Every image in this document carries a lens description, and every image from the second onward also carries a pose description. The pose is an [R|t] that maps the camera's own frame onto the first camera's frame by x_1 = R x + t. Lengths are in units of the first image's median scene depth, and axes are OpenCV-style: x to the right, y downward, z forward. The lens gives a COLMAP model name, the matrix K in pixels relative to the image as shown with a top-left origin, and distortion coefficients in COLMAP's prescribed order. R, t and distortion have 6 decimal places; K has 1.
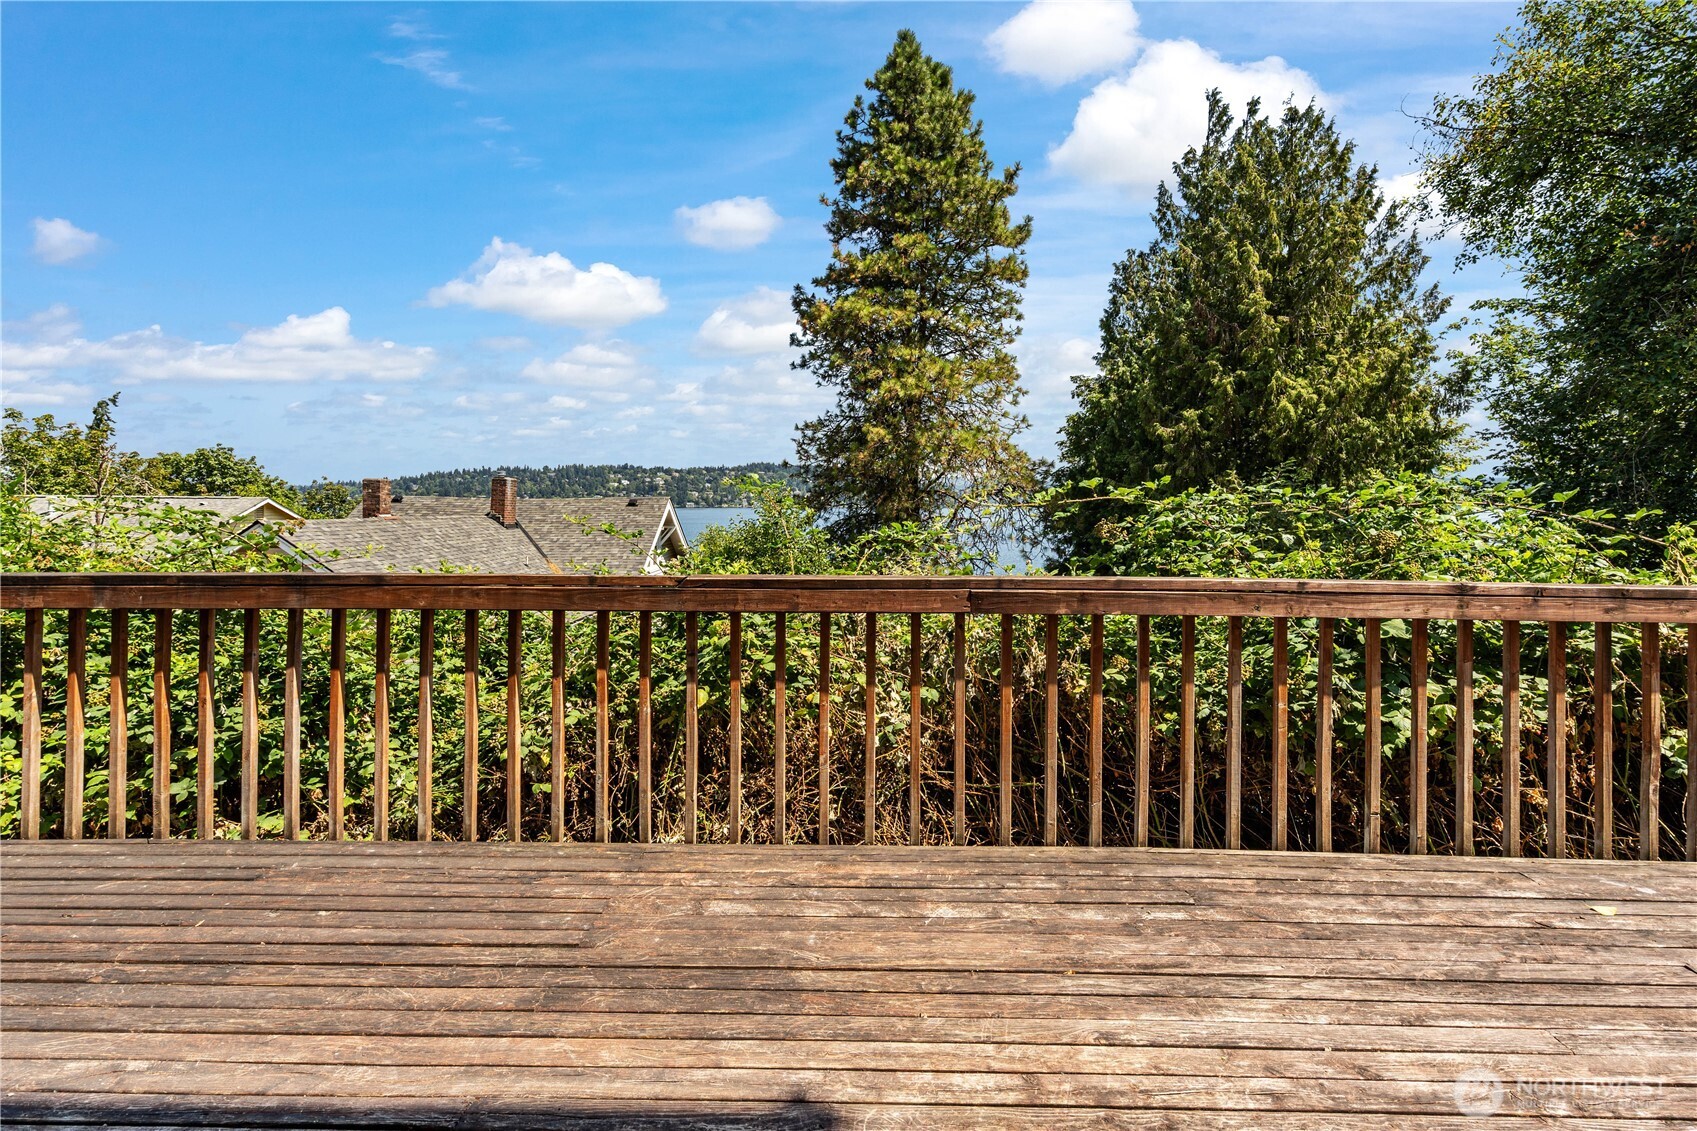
lens RADIAL K [[788.8, 0, 849.9], [0, 788.8, 503.8], [0, 0, 1]] dist [-0.001286, -0.000182]
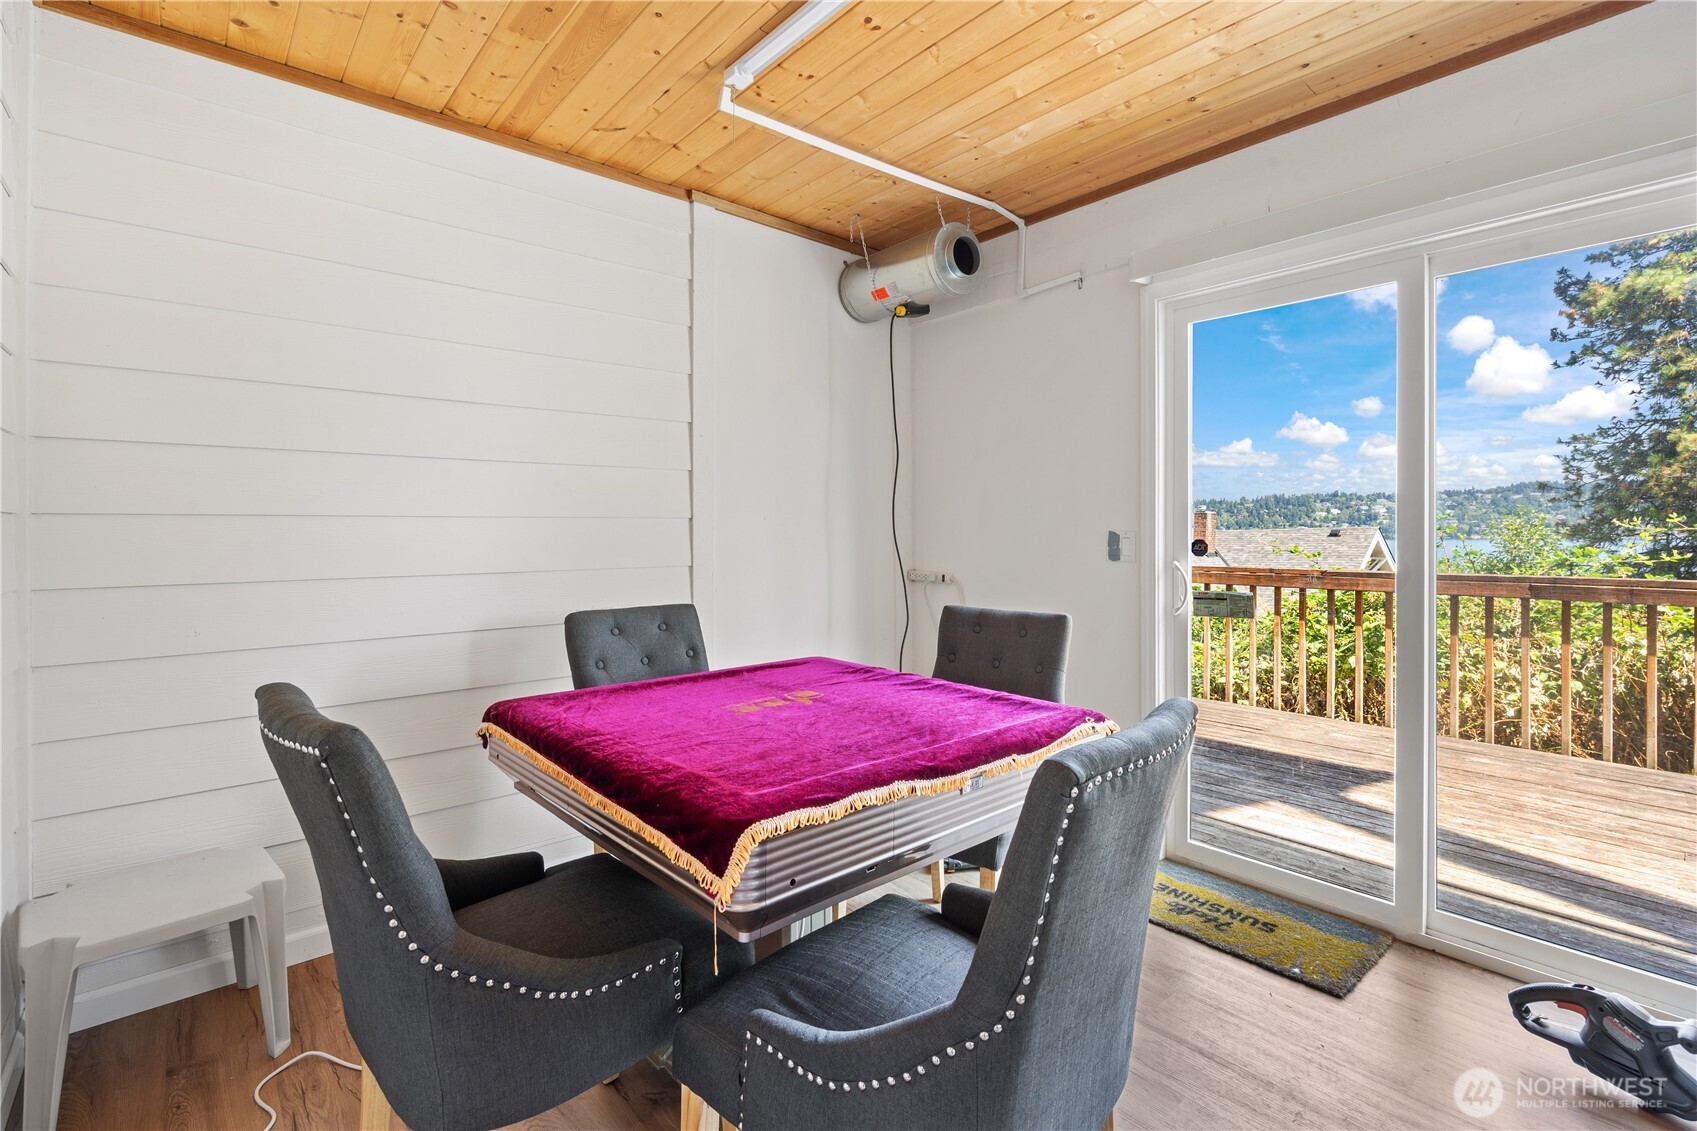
lens RADIAL K [[785.5, 0, 848.2], [0, 785.5, 531.7], [0, 0, 1]] dist [-0.001150, 0.000022]
pose [[0.671742, -0.006824, -0.740754, 0.039298], [0.003006, 0.999974, -0.006486, 0.001239], [0.740779, 0.002130, 0.671745, -0.103362]]
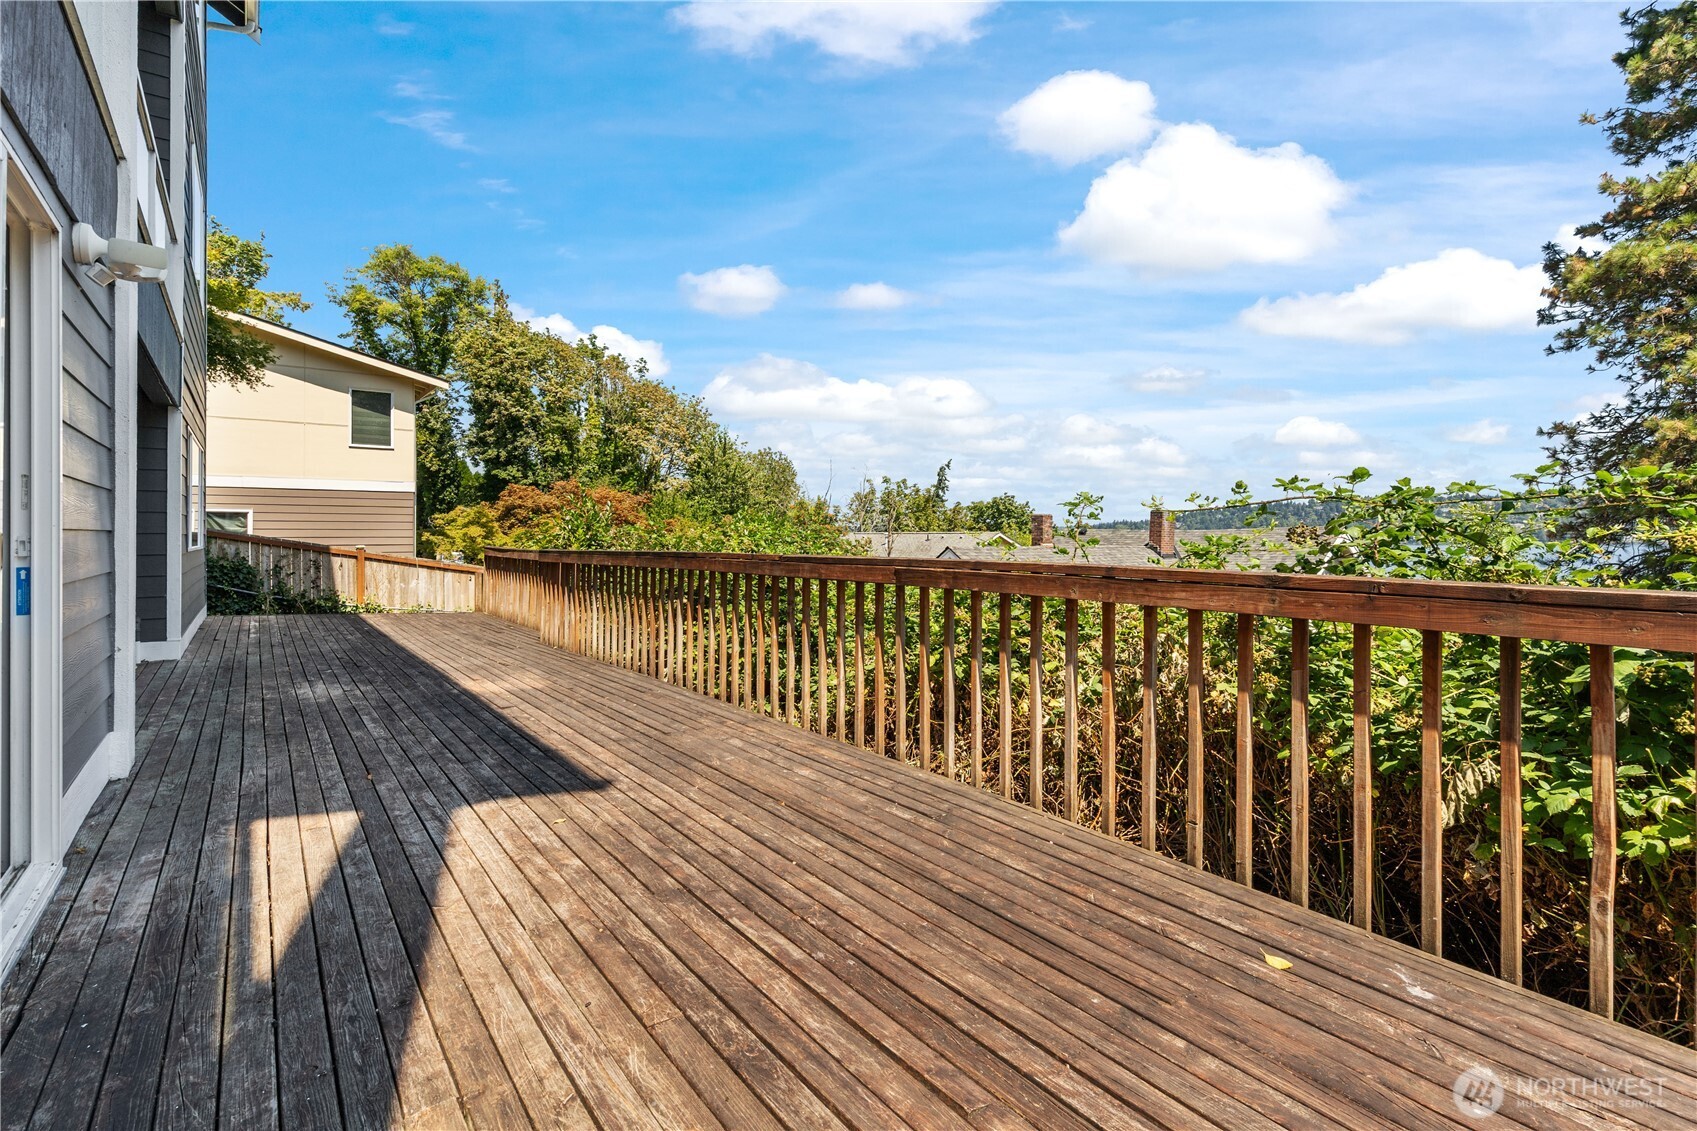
lens RADIAL K [[785.5, 0, 848.2], [0, 785.5, 531.7], [0, 0, 1]] dist [-0.001150, 0.000022]
pose [[0.613266, -0.011435, -0.789794, 0.114735], [0.002378, 0.999917, -0.012631, 0.006582], [0.789873, 0.005868, 0.613242, 0.012139]]
